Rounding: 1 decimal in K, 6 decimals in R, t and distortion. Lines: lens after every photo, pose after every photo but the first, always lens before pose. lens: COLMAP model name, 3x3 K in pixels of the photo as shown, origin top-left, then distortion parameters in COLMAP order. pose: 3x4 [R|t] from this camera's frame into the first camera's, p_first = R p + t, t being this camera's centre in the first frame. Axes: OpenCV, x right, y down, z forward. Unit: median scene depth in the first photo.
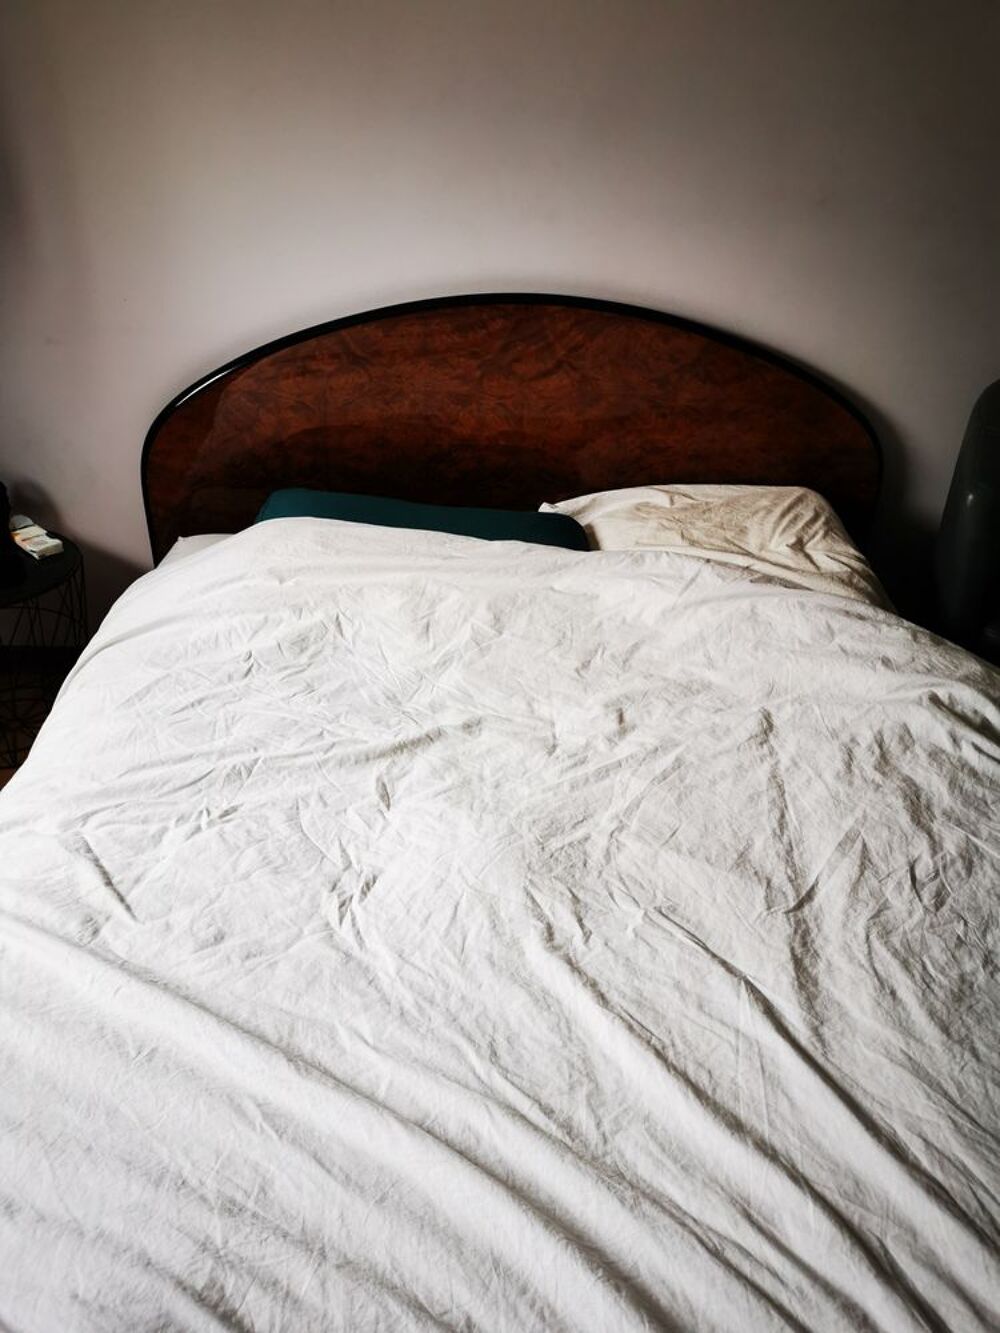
lens RADIAL K [[1046.2, 0, 496.6], [0, 1046.2, 667.2], [0, 0, 1]] dist [-0.001130, -0.038008]
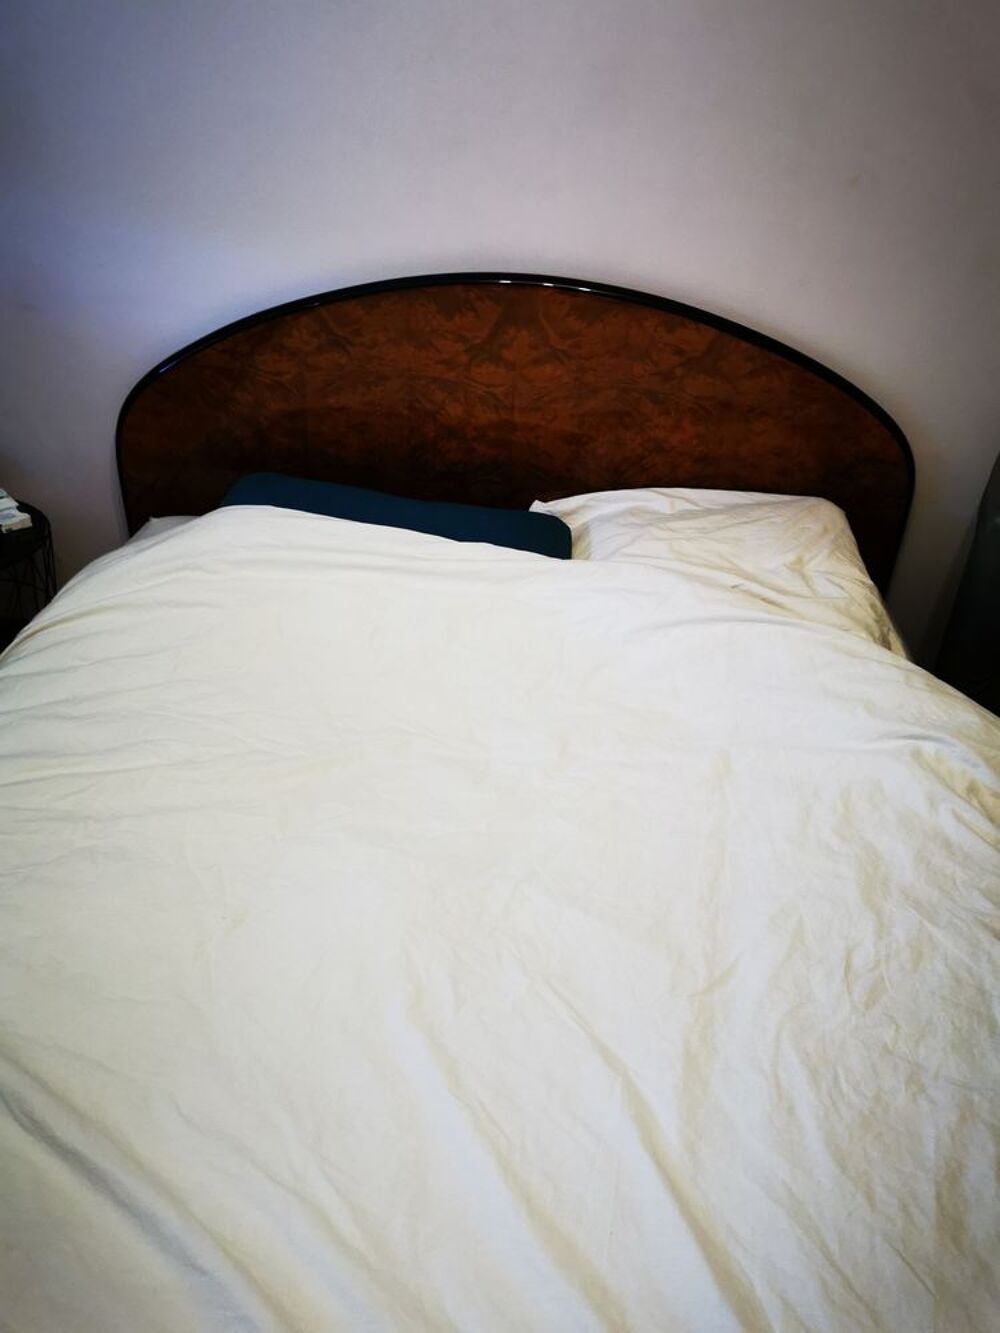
lens RADIAL K [[1046.2, 0, 502.8], [0, 1046.2, 667.1], [0, 0, 1]] dist [-0.001130, -0.038008]
pose [[0.994587, 0.064197, -0.081703, 0.130653], [-0.062316, 0.997734, 0.025368, -0.040319], [0.083146, -0.020139, 0.996334, 0.088703]]
